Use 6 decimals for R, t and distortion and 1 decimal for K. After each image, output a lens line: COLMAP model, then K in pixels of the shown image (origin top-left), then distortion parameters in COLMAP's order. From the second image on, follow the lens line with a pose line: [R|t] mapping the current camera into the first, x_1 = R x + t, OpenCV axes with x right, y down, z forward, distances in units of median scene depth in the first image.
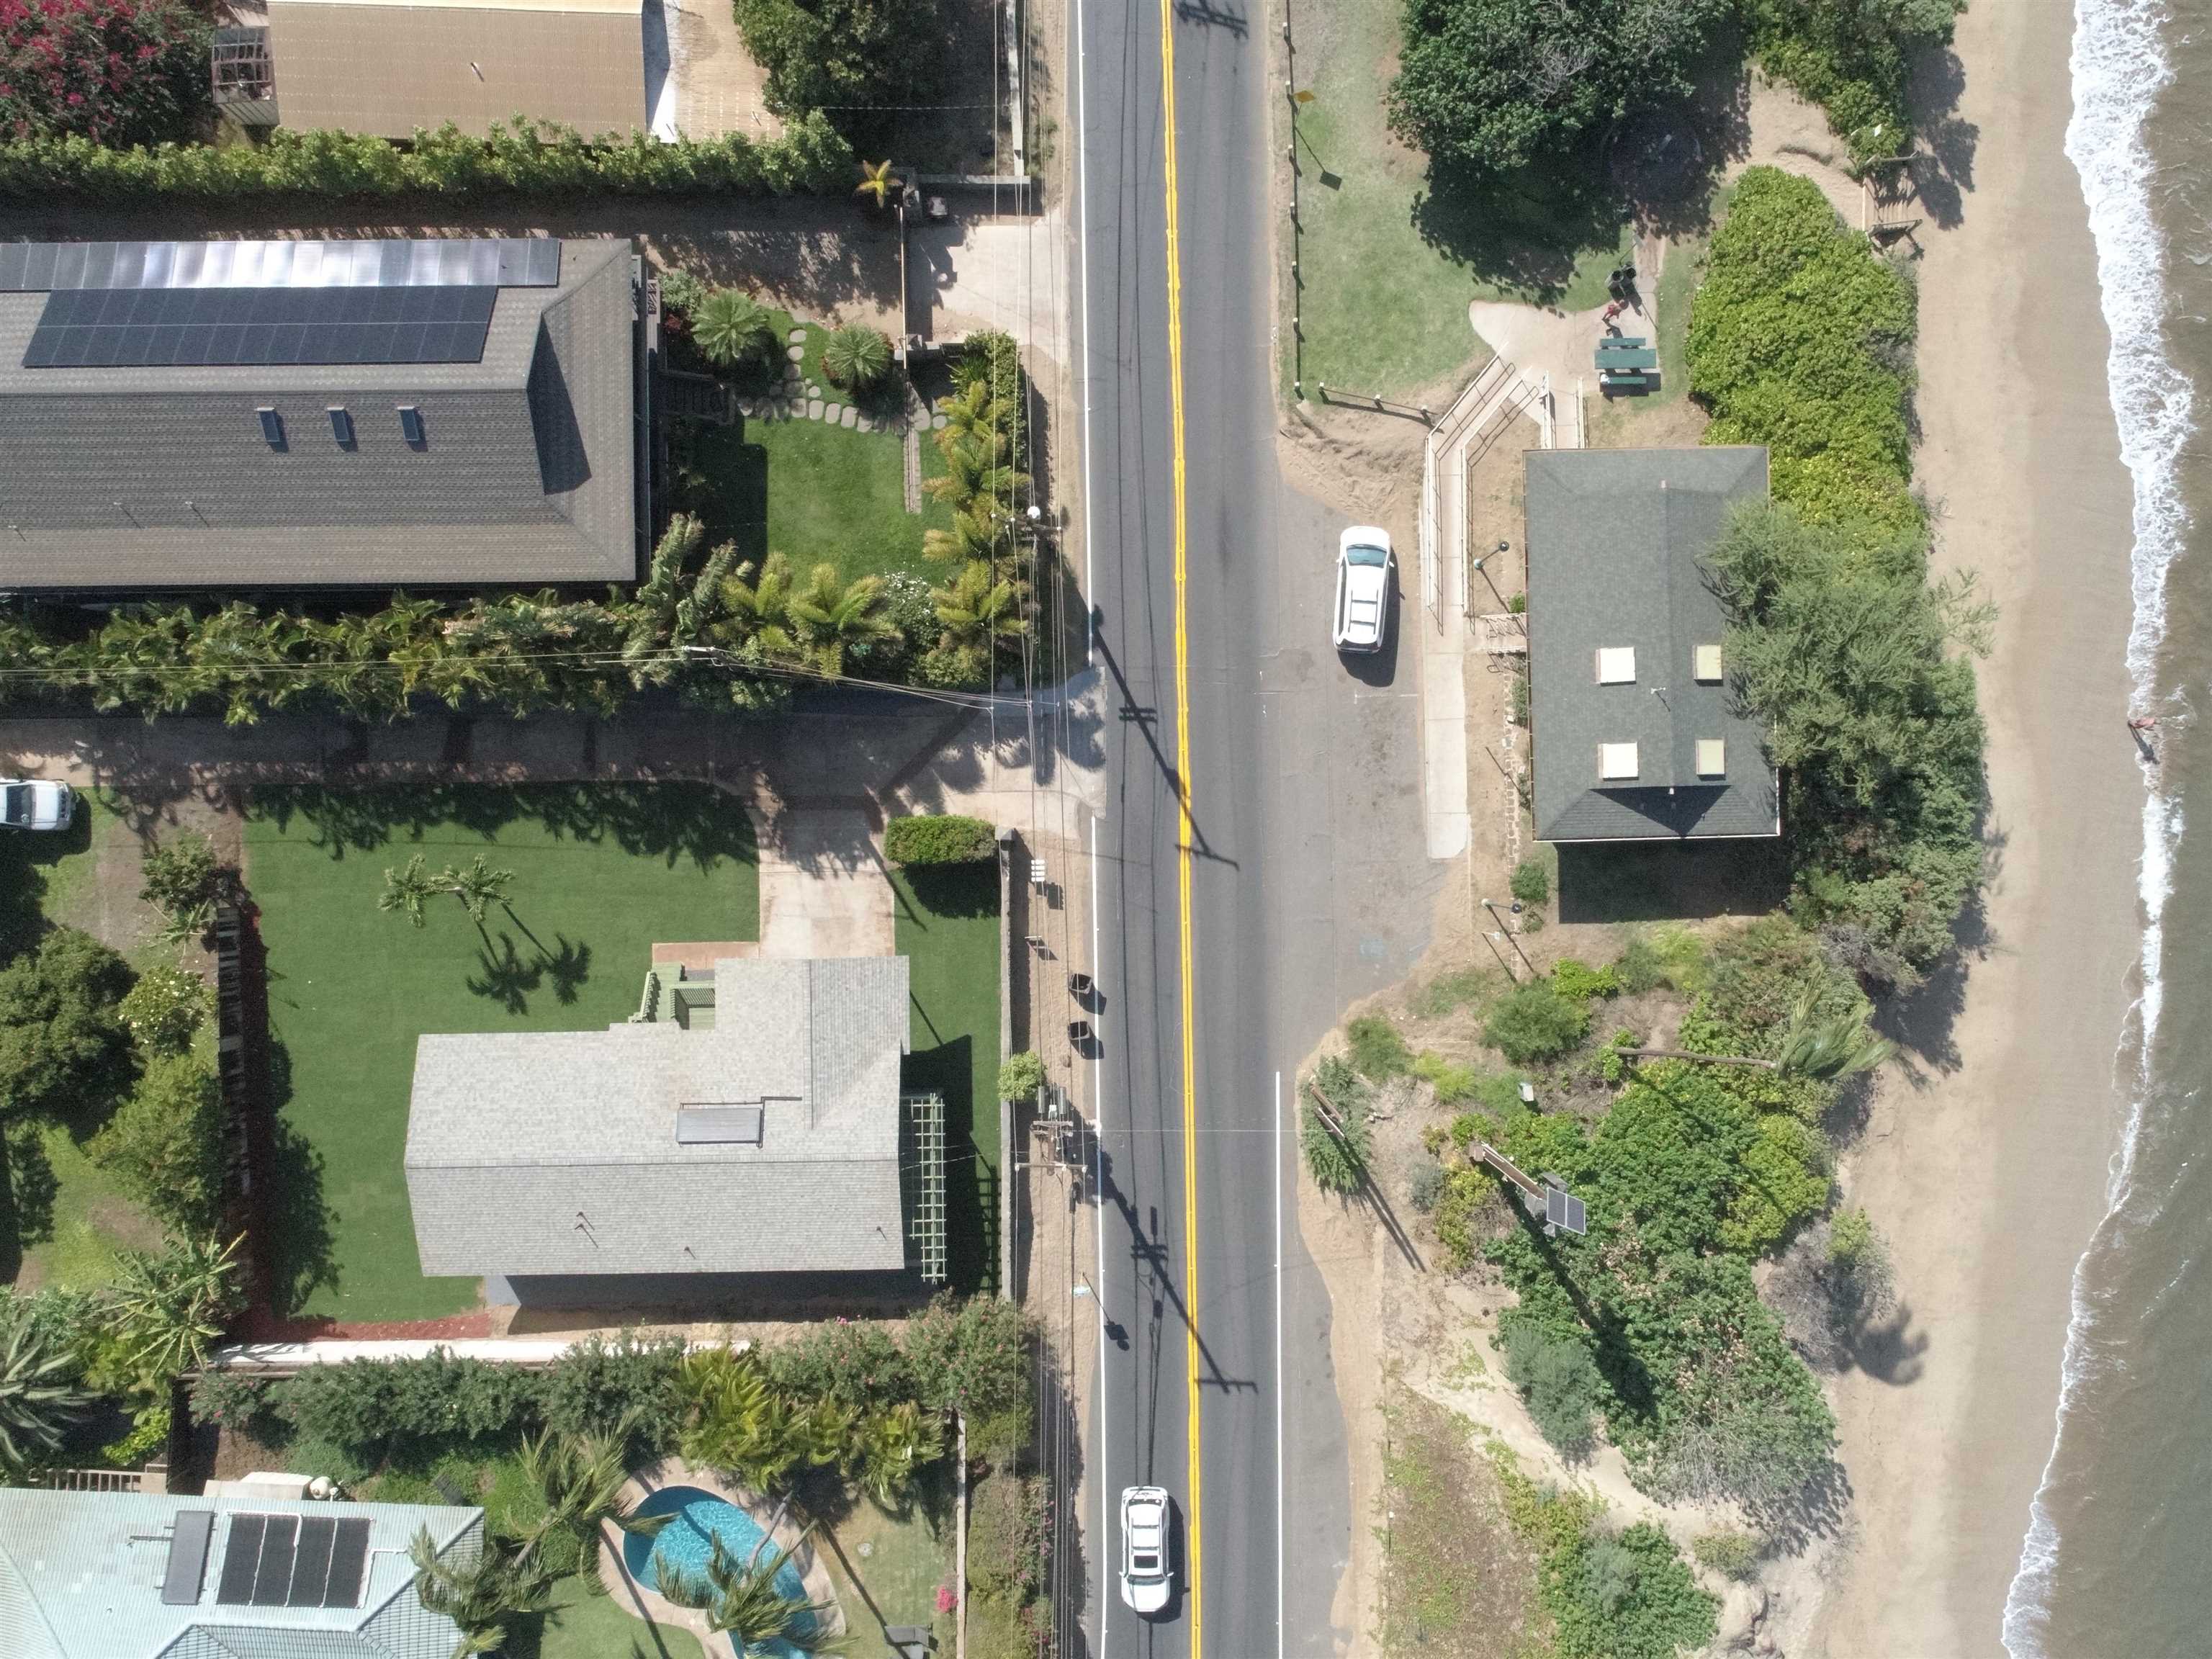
lens RADIAL K [[1666.4, 0, 1108.3], [0, 1666.4, 834.7], [0, 0, 1]] dist [-0.010540, 0.009425]
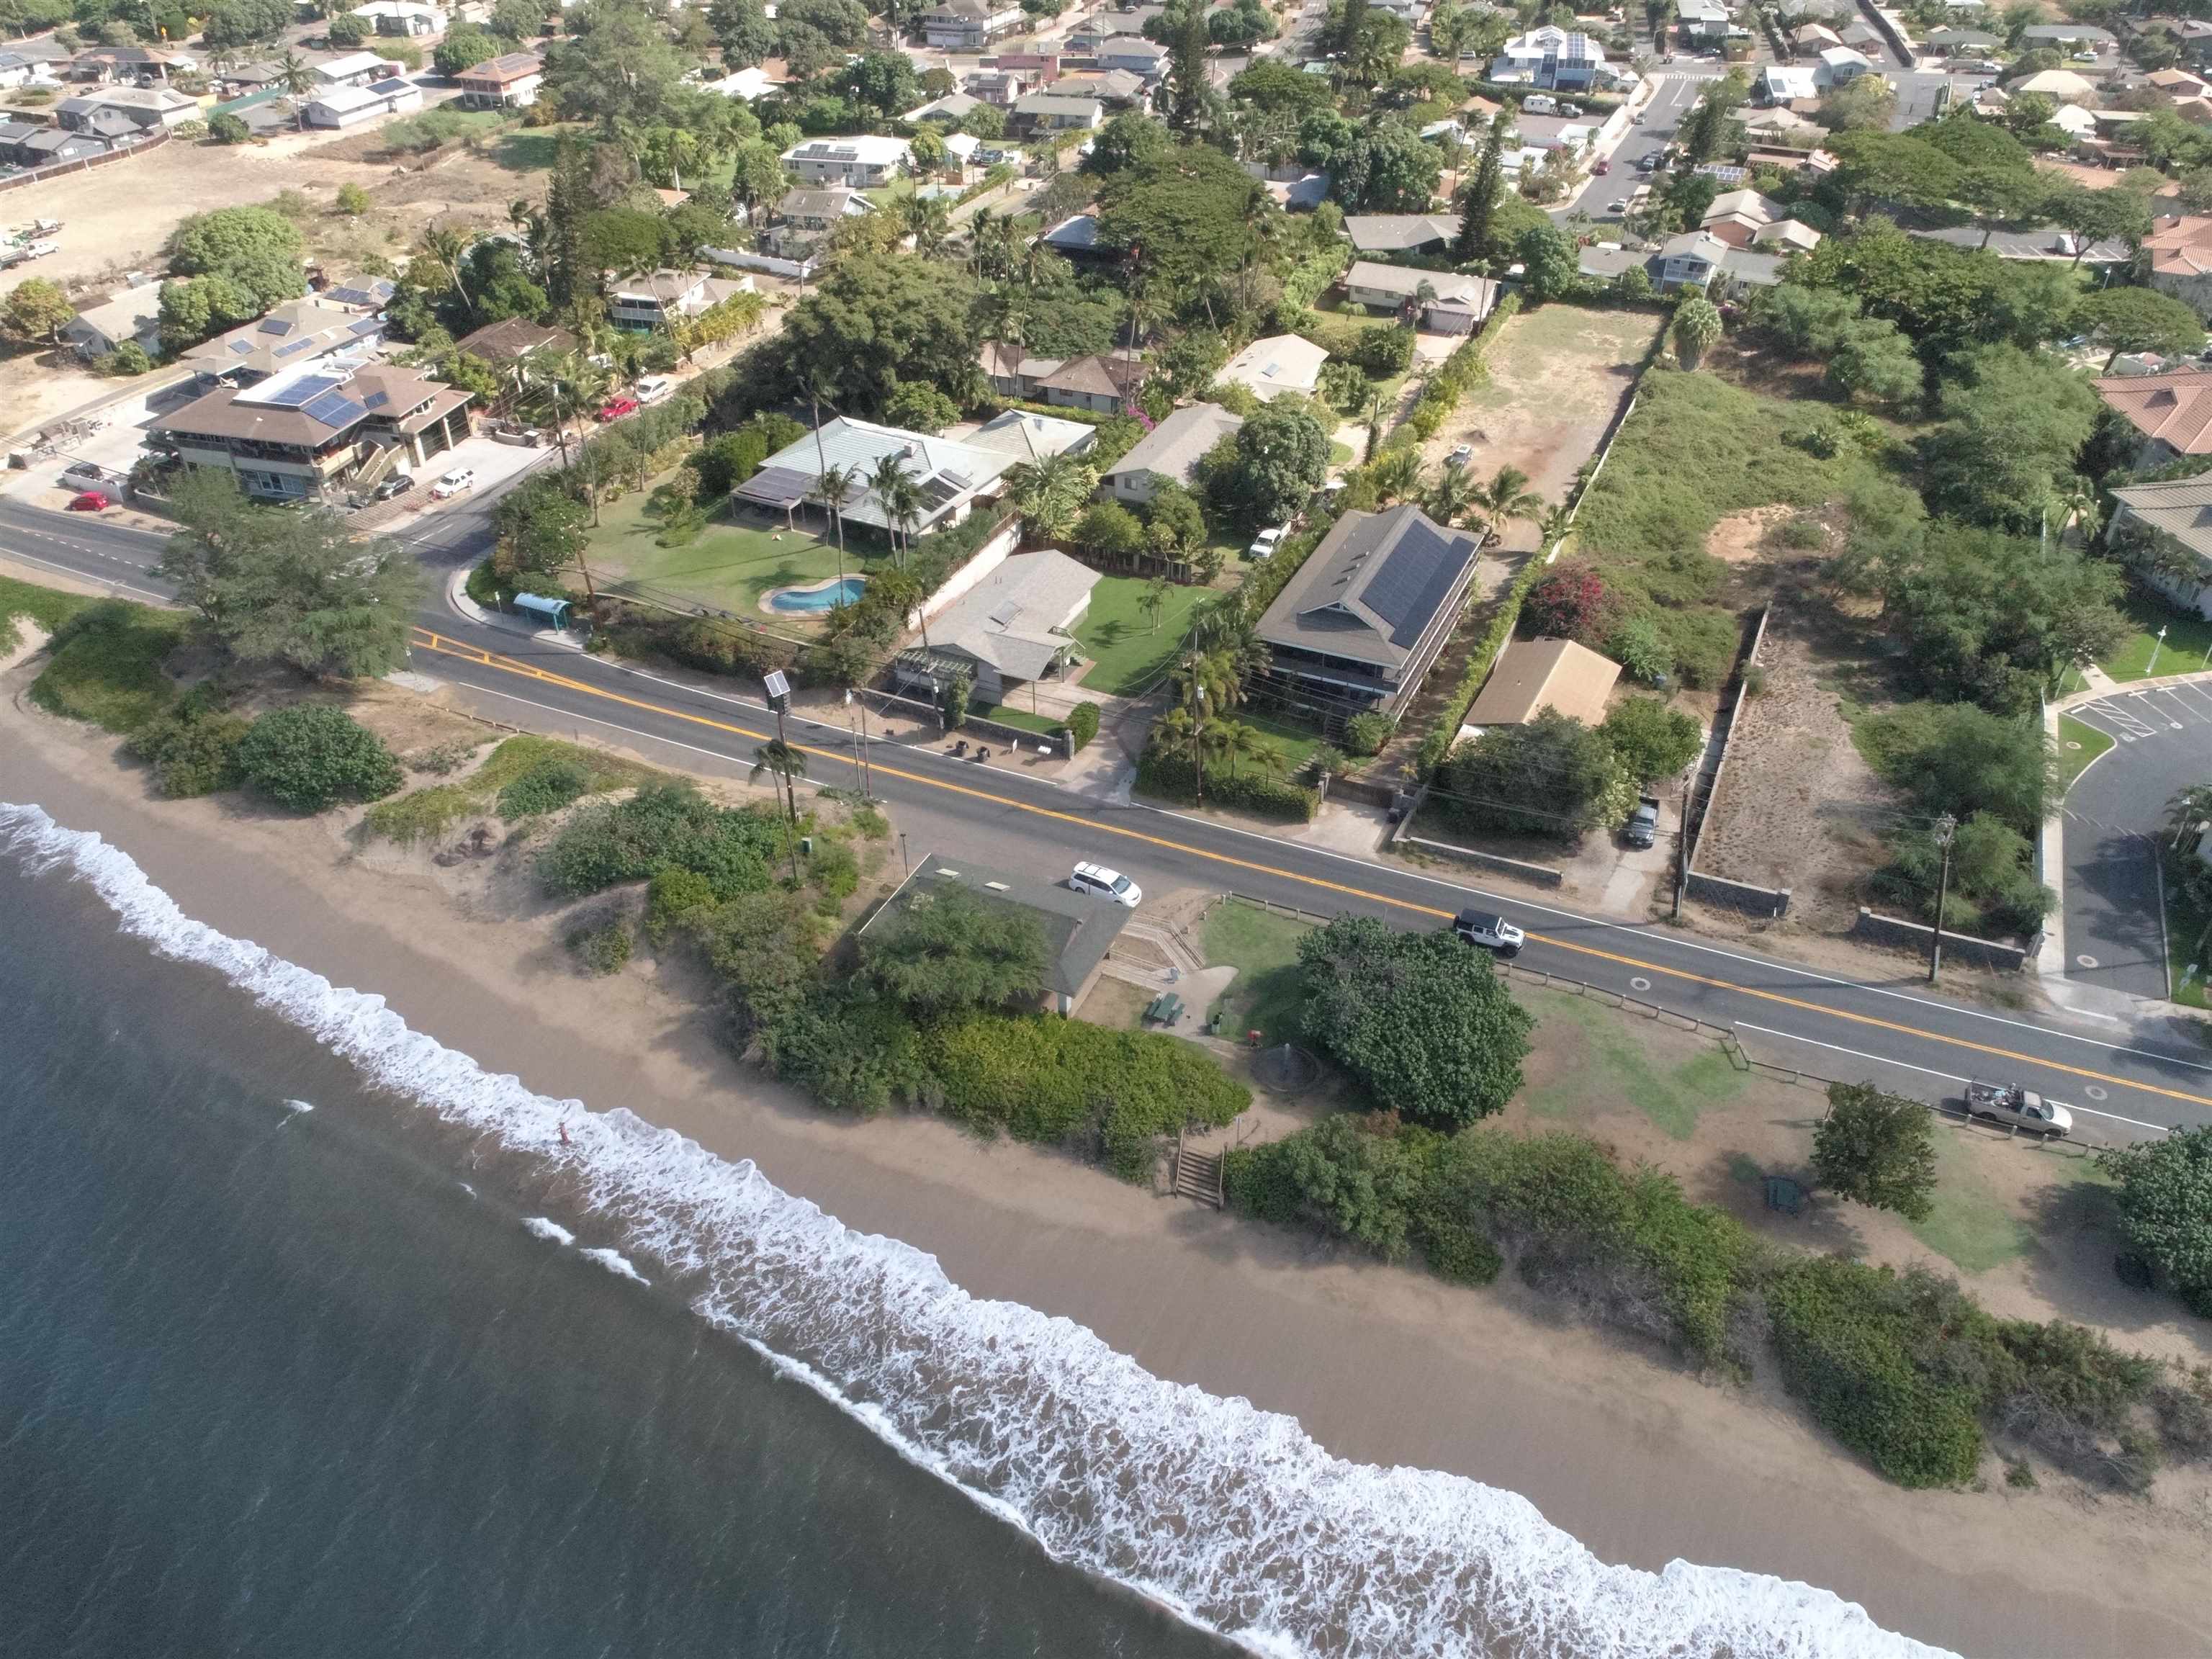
lens RADIAL K [[1666.4, 0, 1103.2], [0, 1666.4, 830.6], [0, 0, 1]] dist [-0.010540, 0.009425]
pose [[-0.427479, 0.516066, -0.742252, 1.400985], [-0.903967, -0.253330, 0.344481, -0.723173], [-0.010259, 0.818230, 0.574799, -0.027224]]
